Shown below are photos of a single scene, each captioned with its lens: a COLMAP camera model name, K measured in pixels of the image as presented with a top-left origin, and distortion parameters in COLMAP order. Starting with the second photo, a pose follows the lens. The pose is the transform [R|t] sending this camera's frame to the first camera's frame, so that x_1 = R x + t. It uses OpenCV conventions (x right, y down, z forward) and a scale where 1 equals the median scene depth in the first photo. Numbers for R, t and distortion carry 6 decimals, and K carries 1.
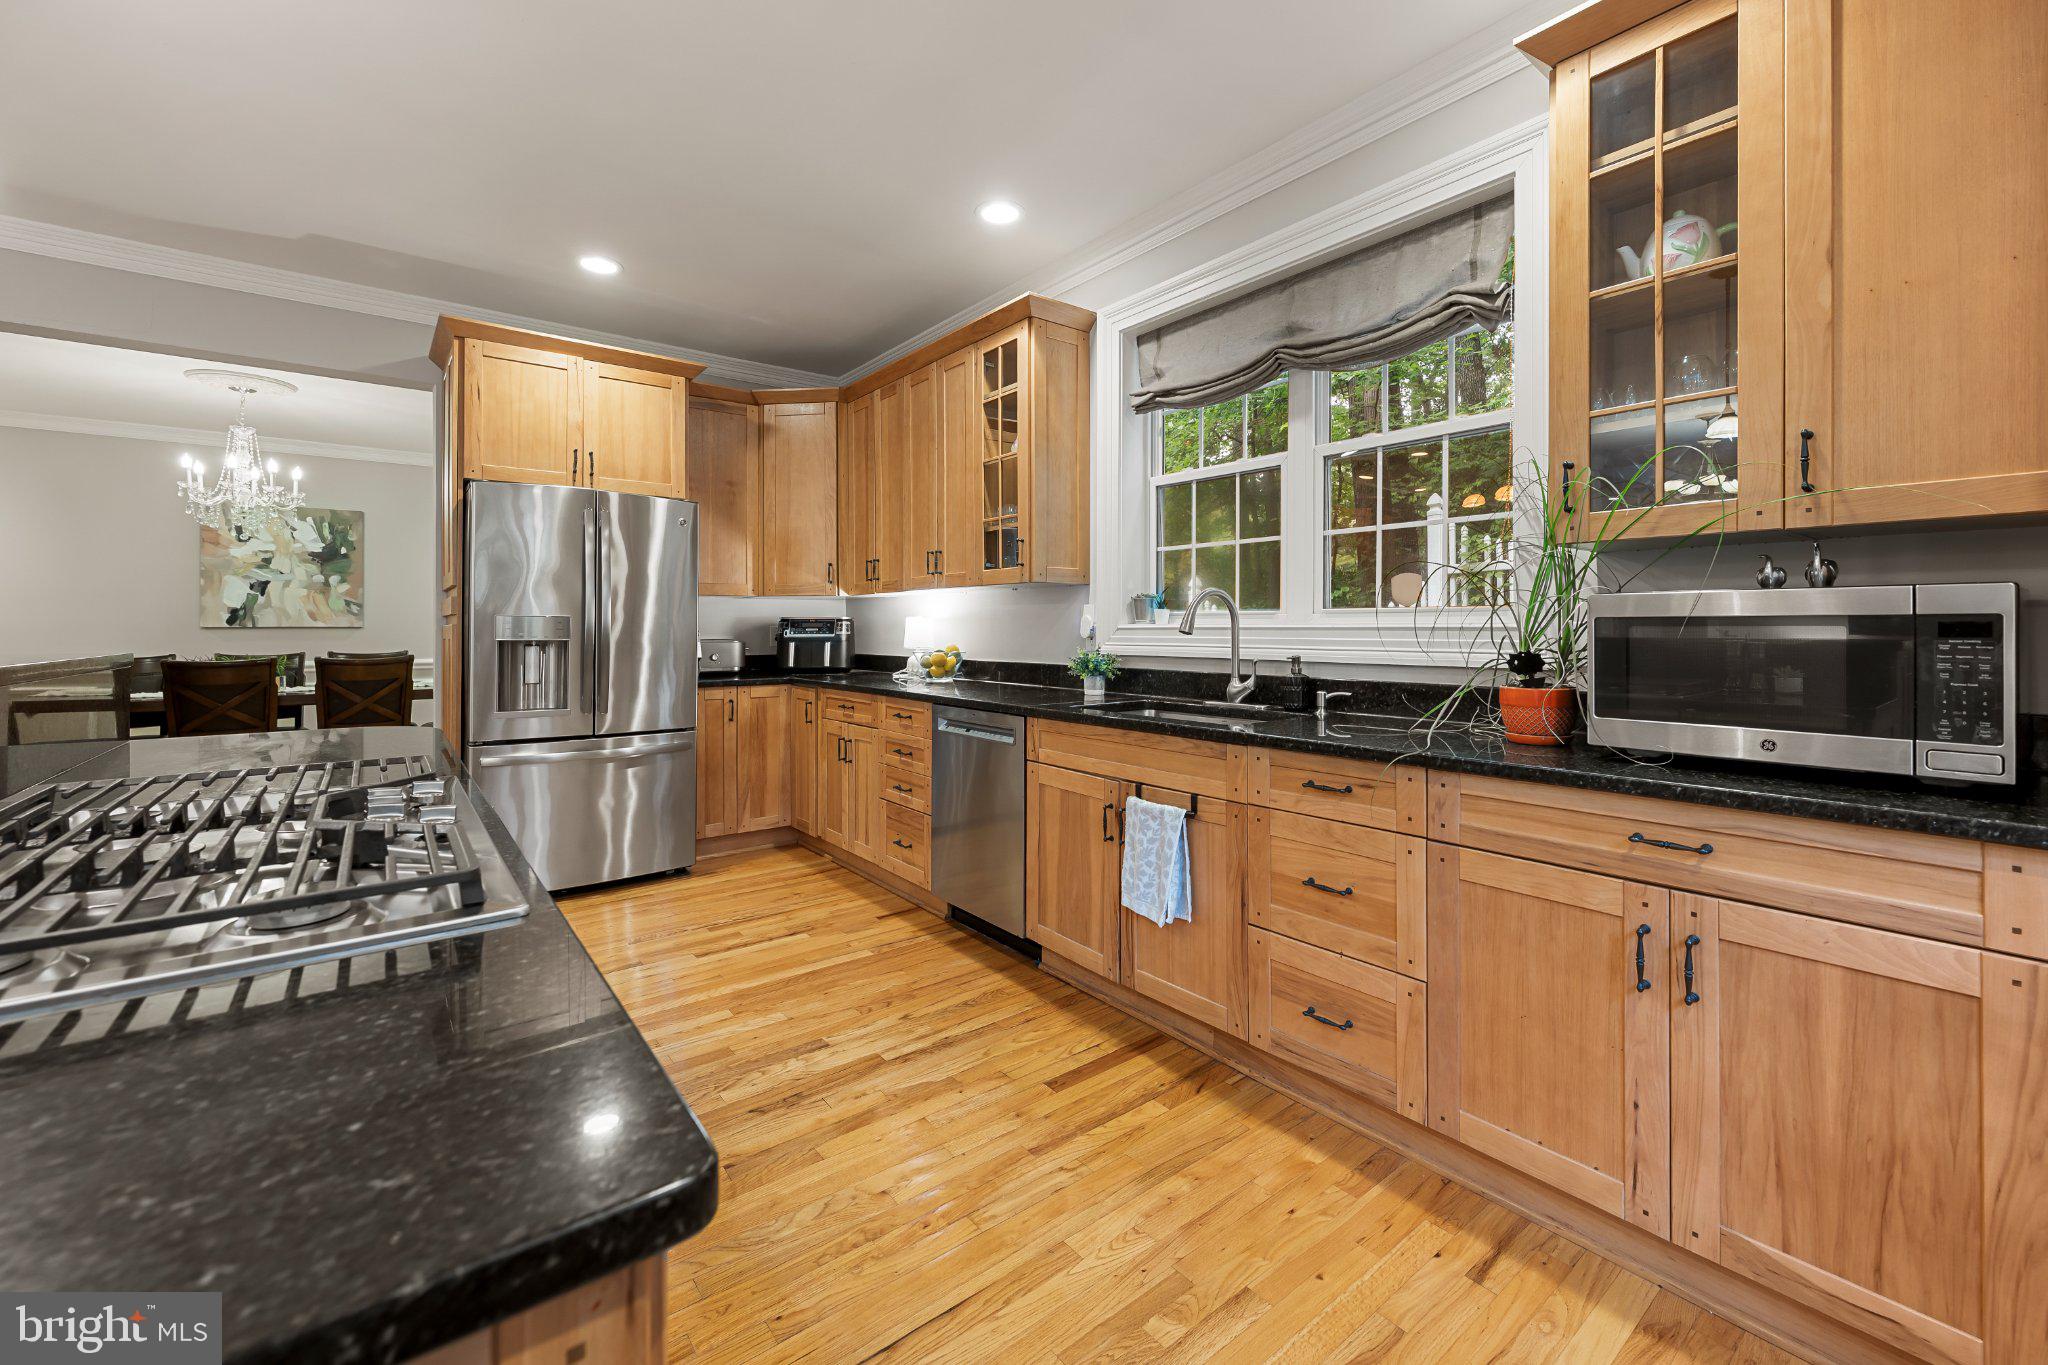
lens RADIAL K [[841.5, 0, 1034.5], [0, 841.5, 624.8], [0, 0, 1]] dist [-0.000895, -0.000594]
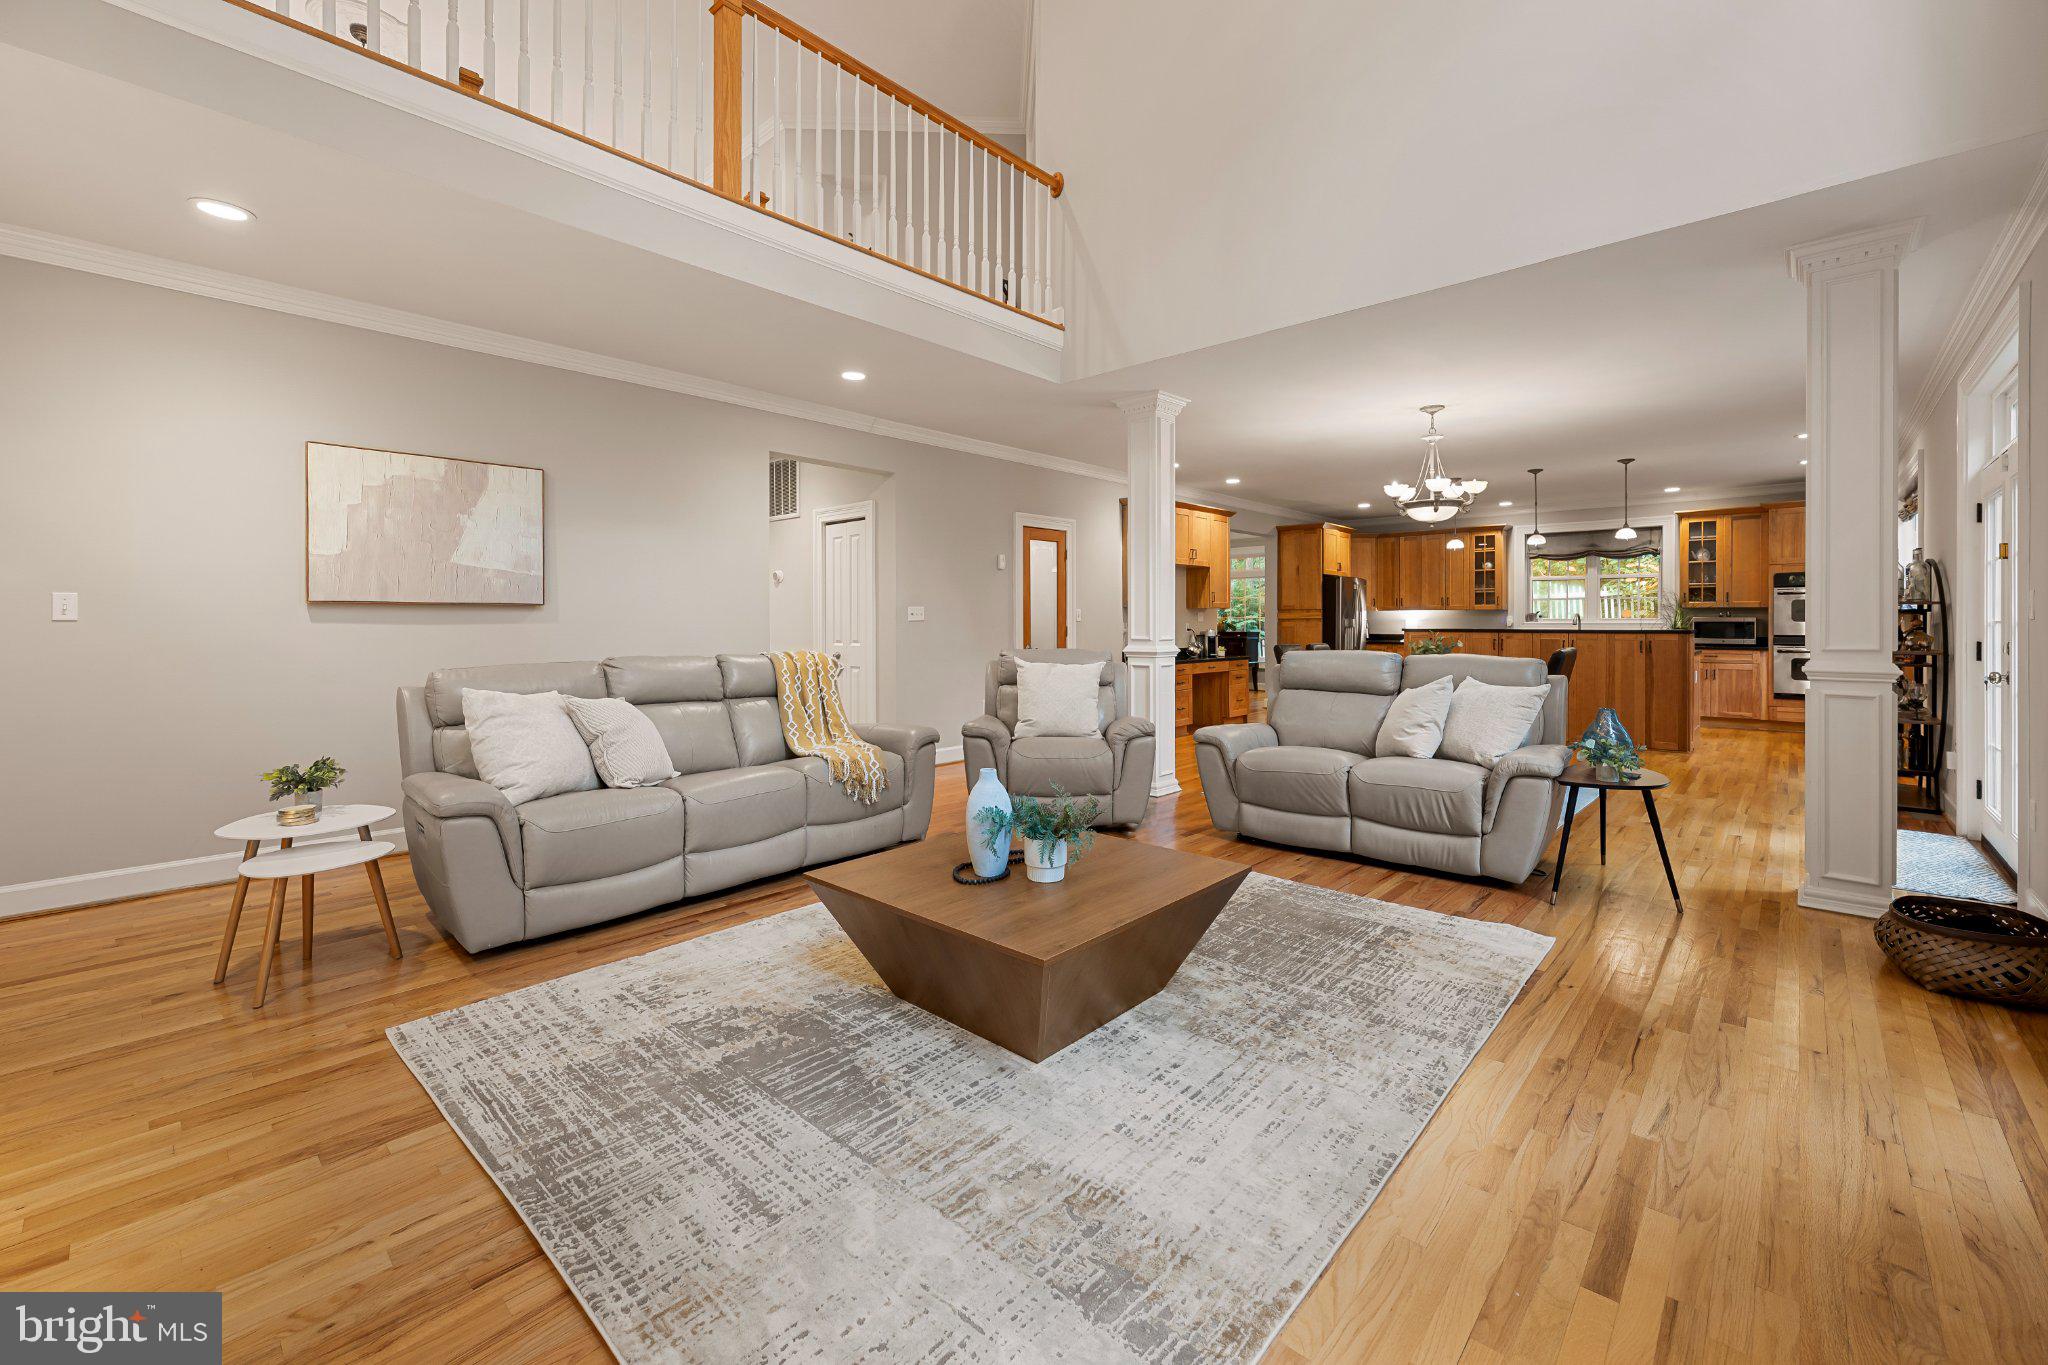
lens RADIAL K [[841.5, 0, 1060.1], [0, 841.5, 627.0], [0, 0, 1]] dist [-0.000895, -0.000594]
pose [[0.985173, 0.002999, 0.171536, -4.299793], [-0.003451, 0.999991, 0.002336, 0.022953], [-0.171528, -0.002893, 0.985175, -3.673946]]
